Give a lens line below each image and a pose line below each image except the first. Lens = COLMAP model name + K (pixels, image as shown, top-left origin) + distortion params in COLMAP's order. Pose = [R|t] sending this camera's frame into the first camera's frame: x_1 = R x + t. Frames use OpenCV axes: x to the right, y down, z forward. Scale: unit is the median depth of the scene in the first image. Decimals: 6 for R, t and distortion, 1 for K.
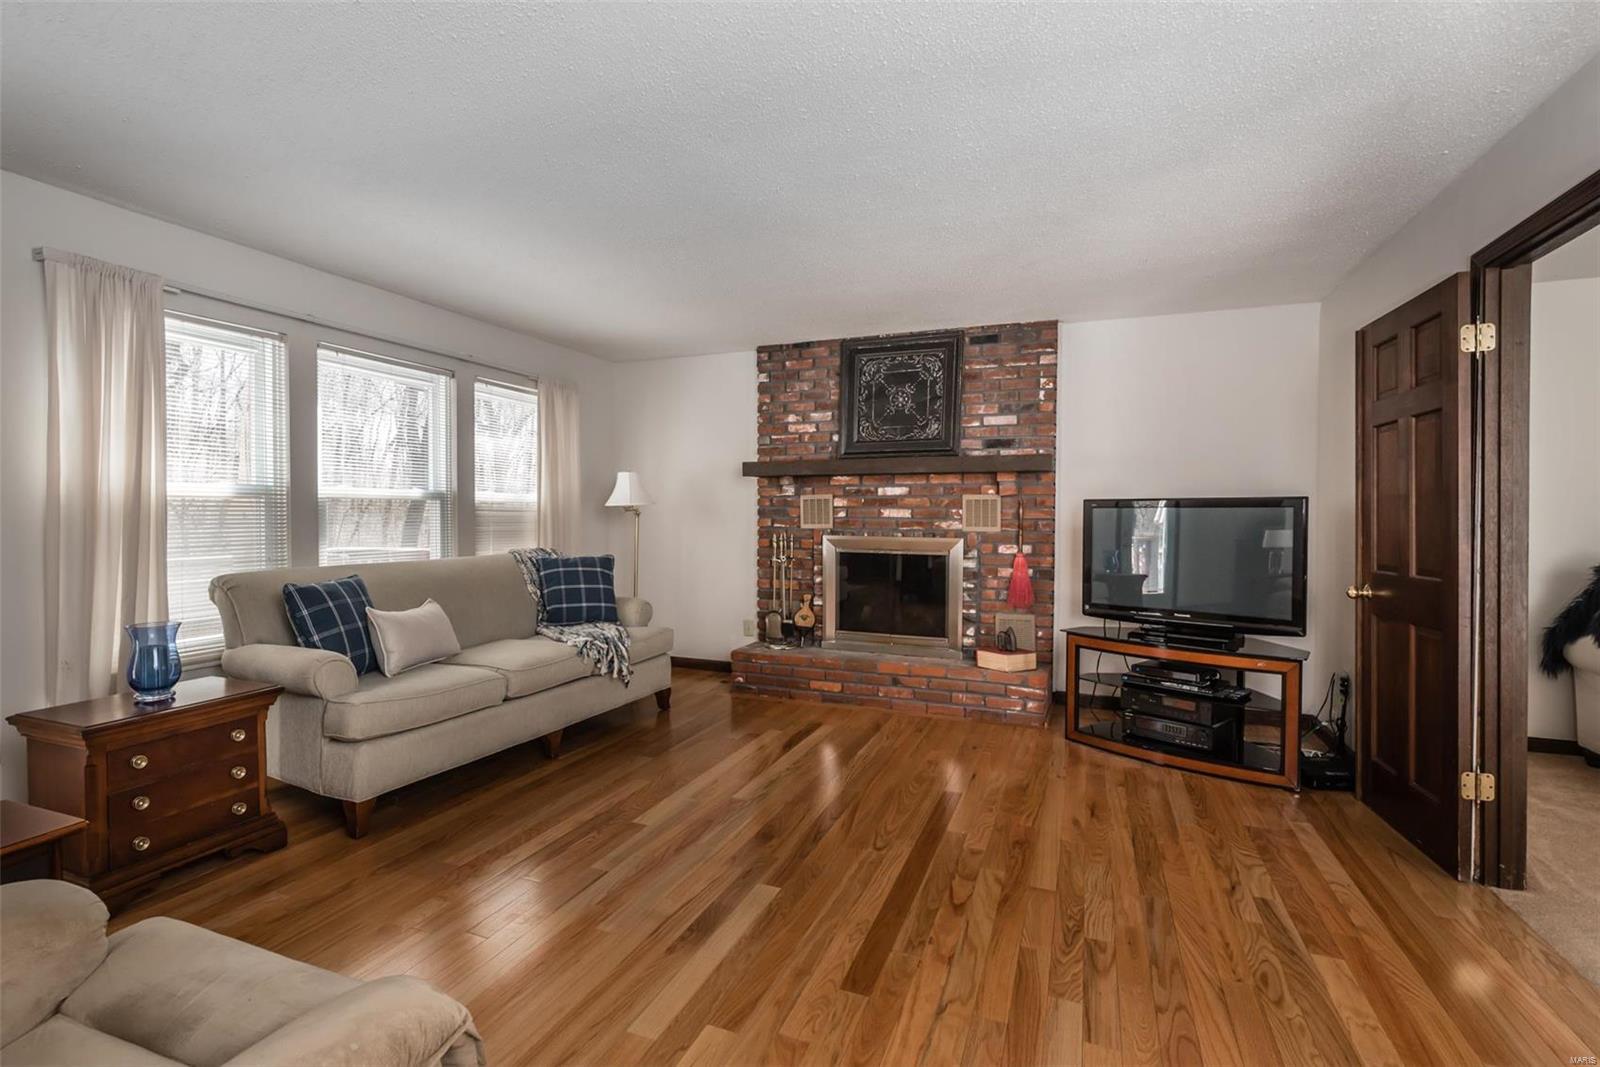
lens RADIAL K [[763.1, 0, 767.8], [0, 763.1, 521.5], [0, 0, 1]] dist [-0.000847, -0.000320]
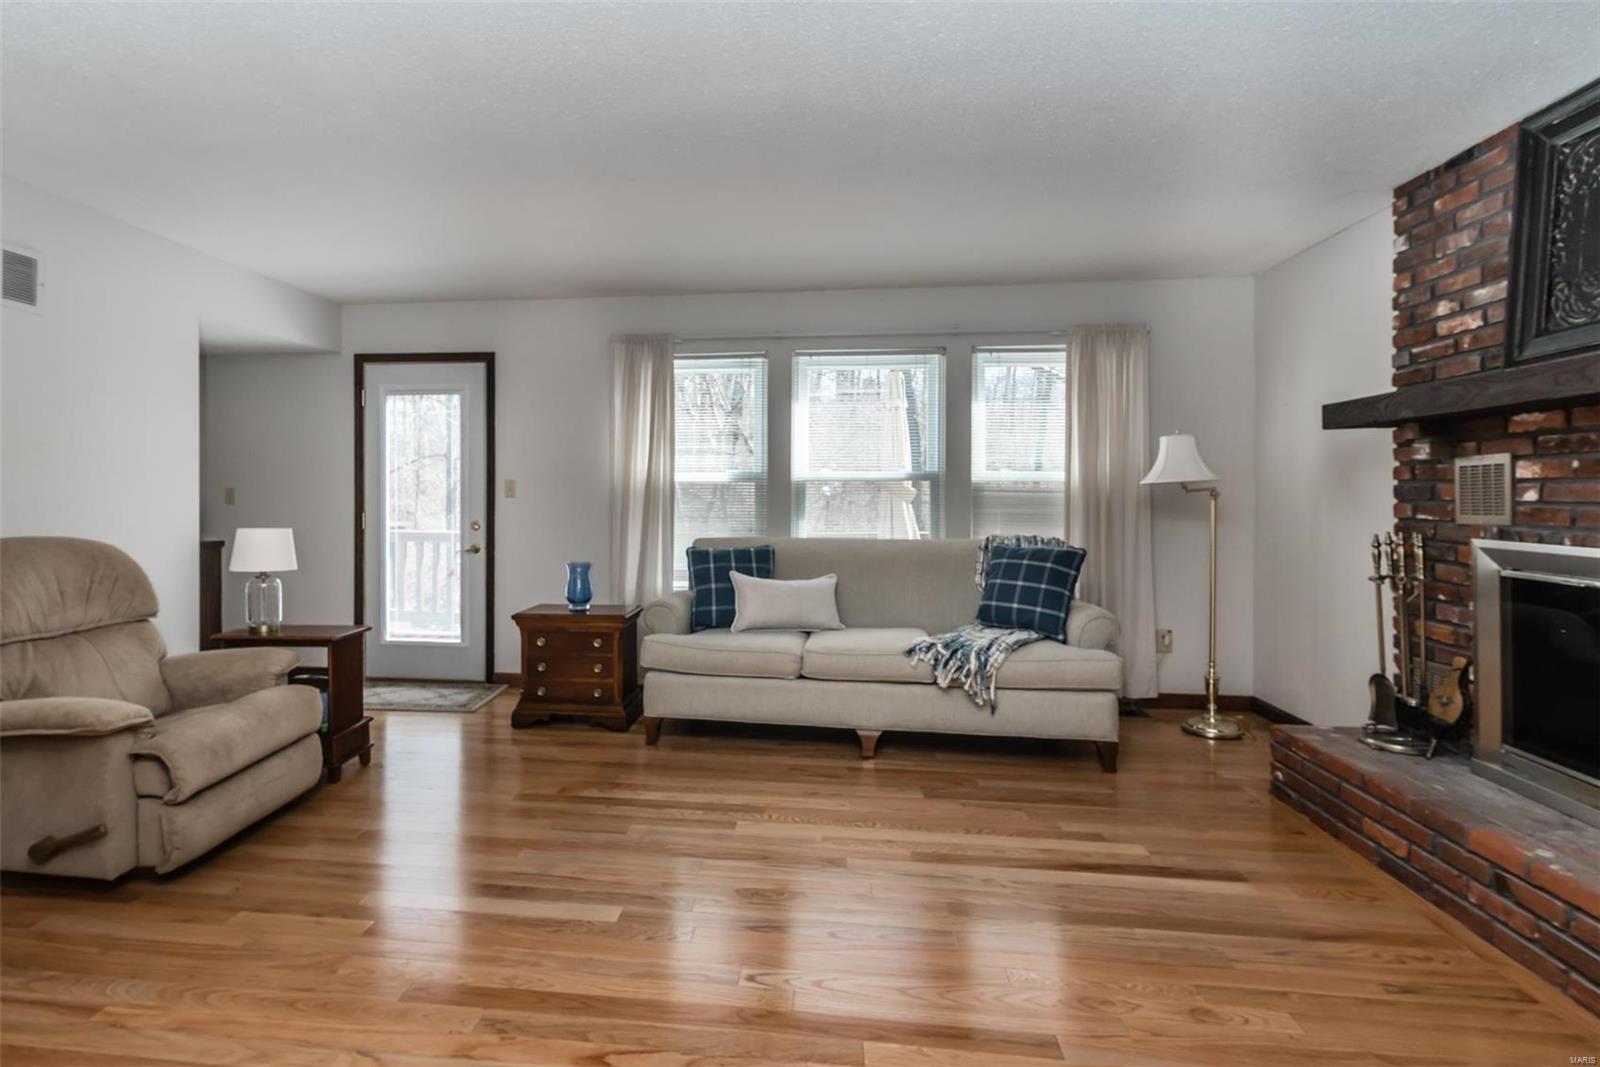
lens RADIAL K [[806.9, 0, 724.3], [0, 806.9, 490.3], [0, 0, 1]] dist [0.001677, 0.000069]
pose [[0.268169, -0.006384, -0.963351, 0.458401], [-0.012754, 0.999867, -0.010176, -0.001334], [0.963287, 0.015015, 0.268052, 0.421818]]
